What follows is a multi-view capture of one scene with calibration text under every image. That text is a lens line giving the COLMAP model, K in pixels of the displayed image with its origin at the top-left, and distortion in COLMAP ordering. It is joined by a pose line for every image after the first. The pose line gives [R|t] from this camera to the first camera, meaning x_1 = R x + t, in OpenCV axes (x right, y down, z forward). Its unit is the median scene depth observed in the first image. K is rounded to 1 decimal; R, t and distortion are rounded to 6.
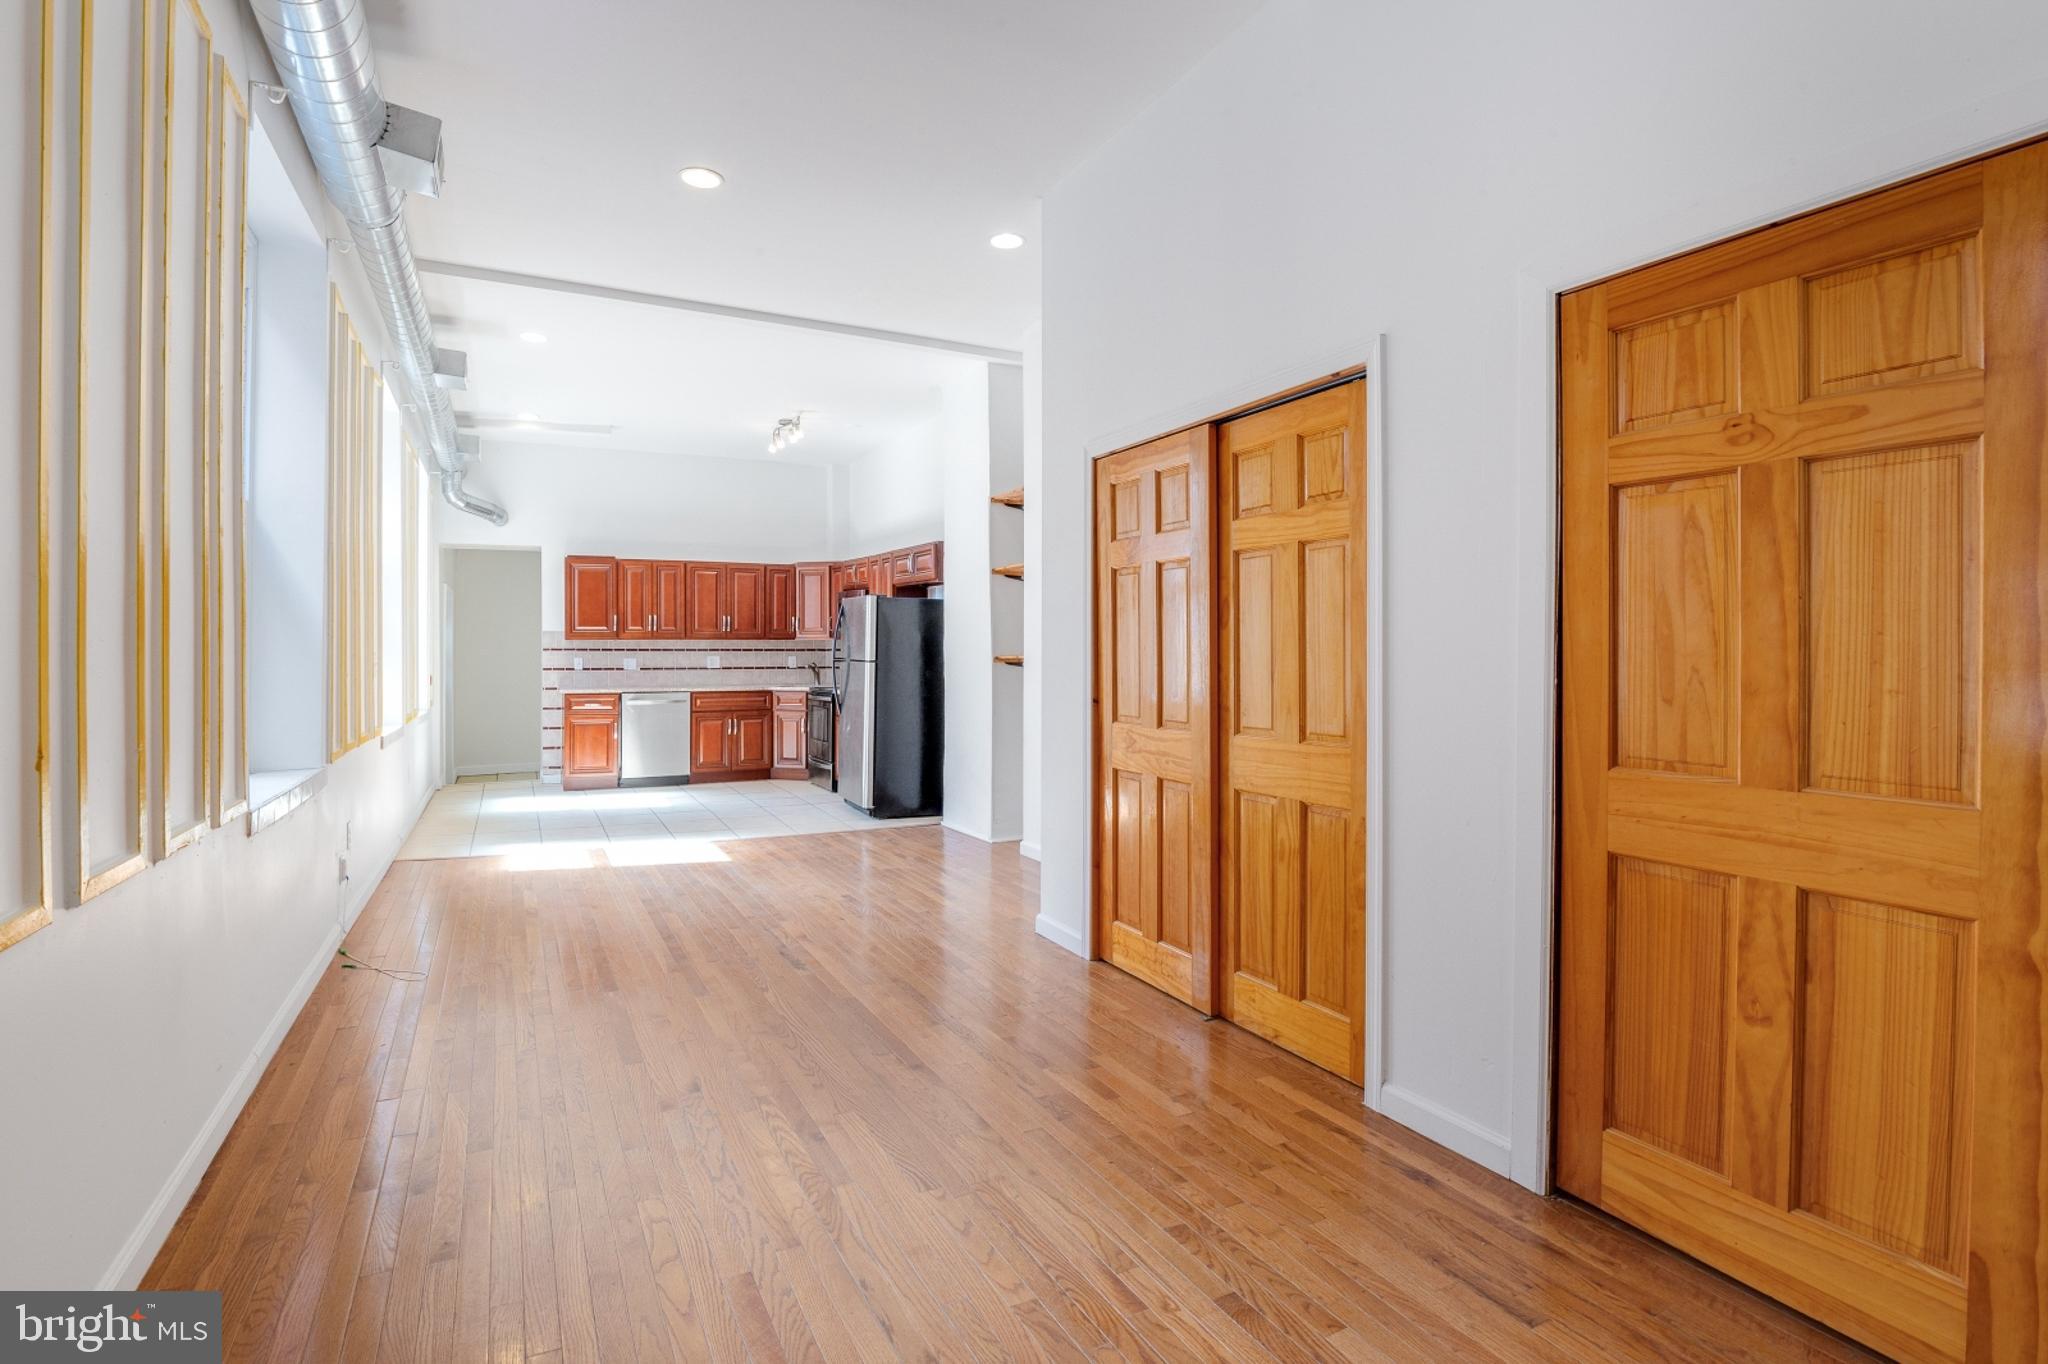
lens RADIAL K [[978.1, 0, 1011.7], [0, 978.1, 656.1], [0, 0, 1]] dist [-0.028934, 0.000361]
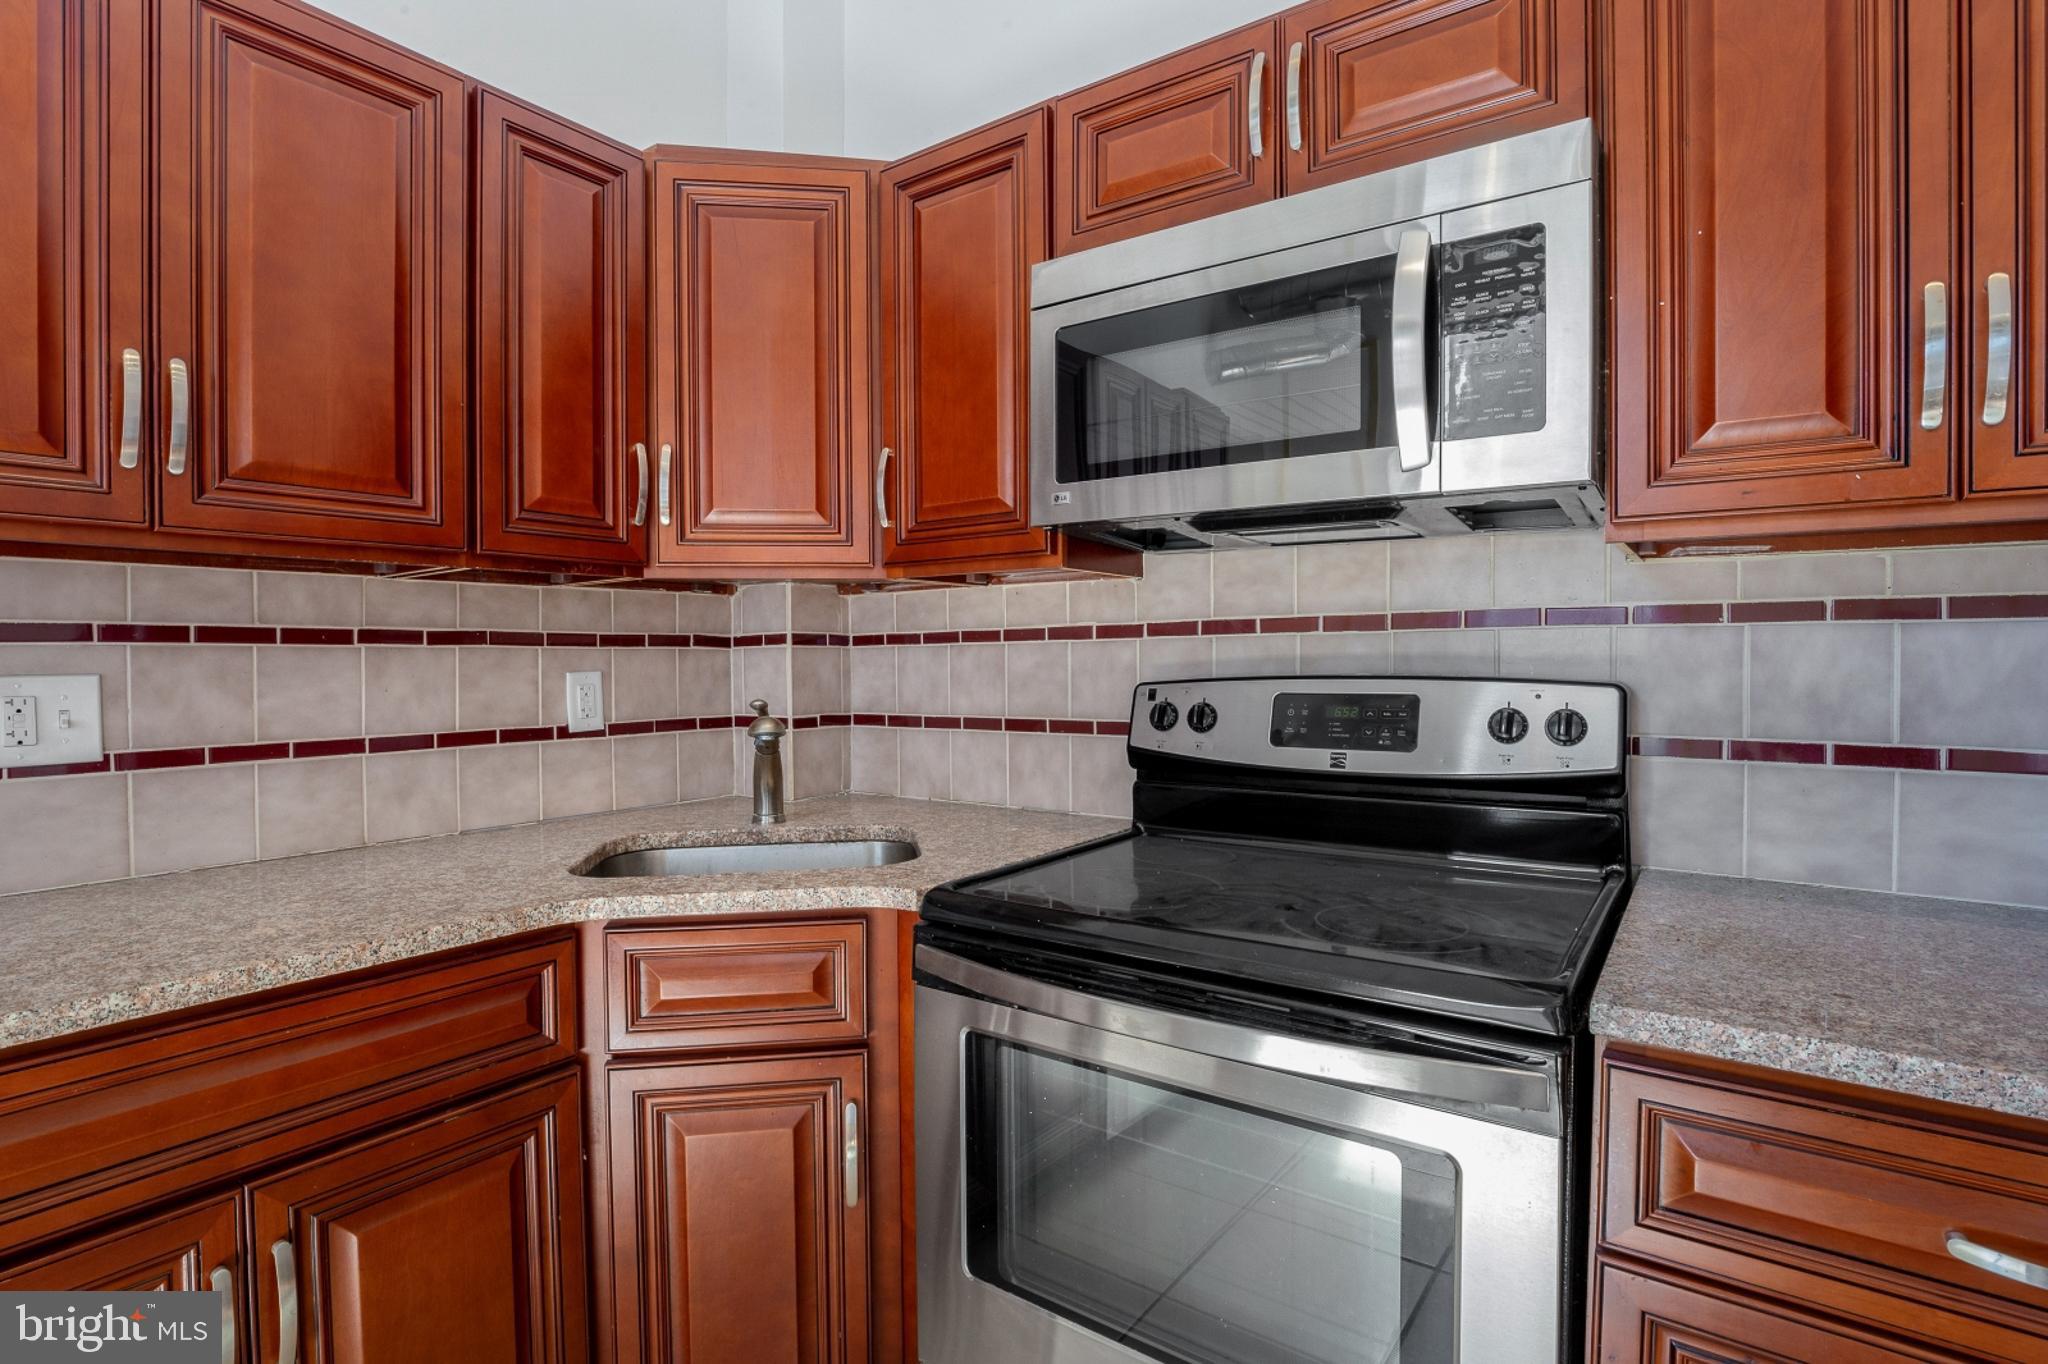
lens RADIAL K [[963.5, 0, 1027.5], [0, 963.5, 675.9], [0, 0, 1]] dist [-0.039158, -0.000306]
pose [[0.890622, -0.012975, 0.454559, -0.260224], [0.009892, 0.999909, 0.009160, -0.000102], [-0.454637, -0.003662, 0.890669, 0.888076]]
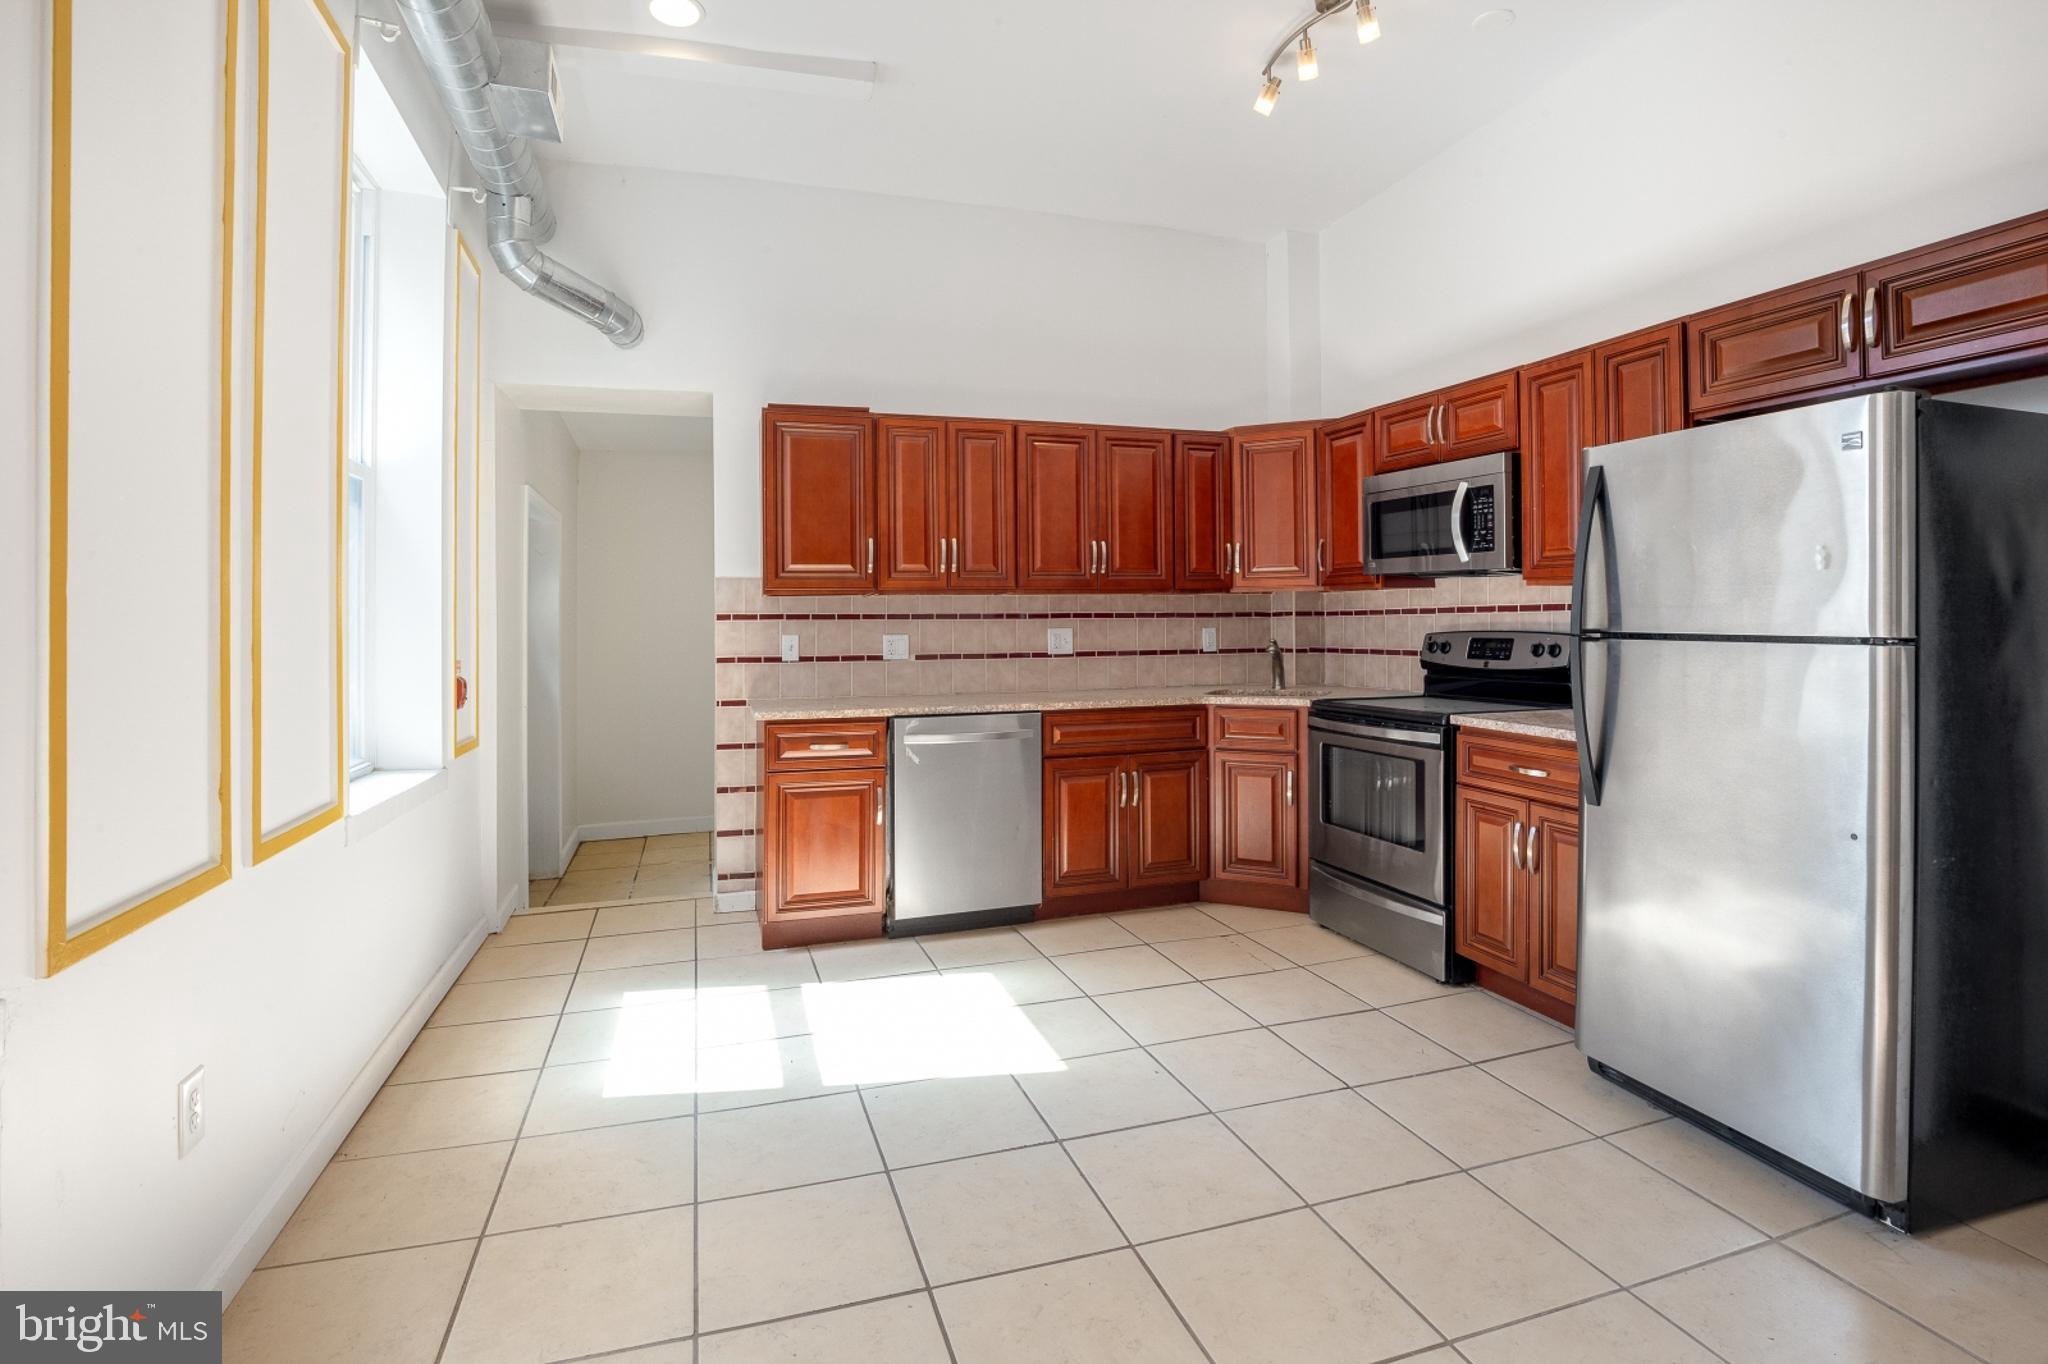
lens RADIAL K [[986.9, 0, 1021.7], [0, 986.9, 613.4], [0, 0, 1]] dist [0.000388, 0.000125]
pose [[0.988357, -0.009295, -0.151868, -0.271229], [0.007289, 0.999879, -0.013761, -0.001137], [0.151977, 0.012494, 0.988305, 0.565152]]
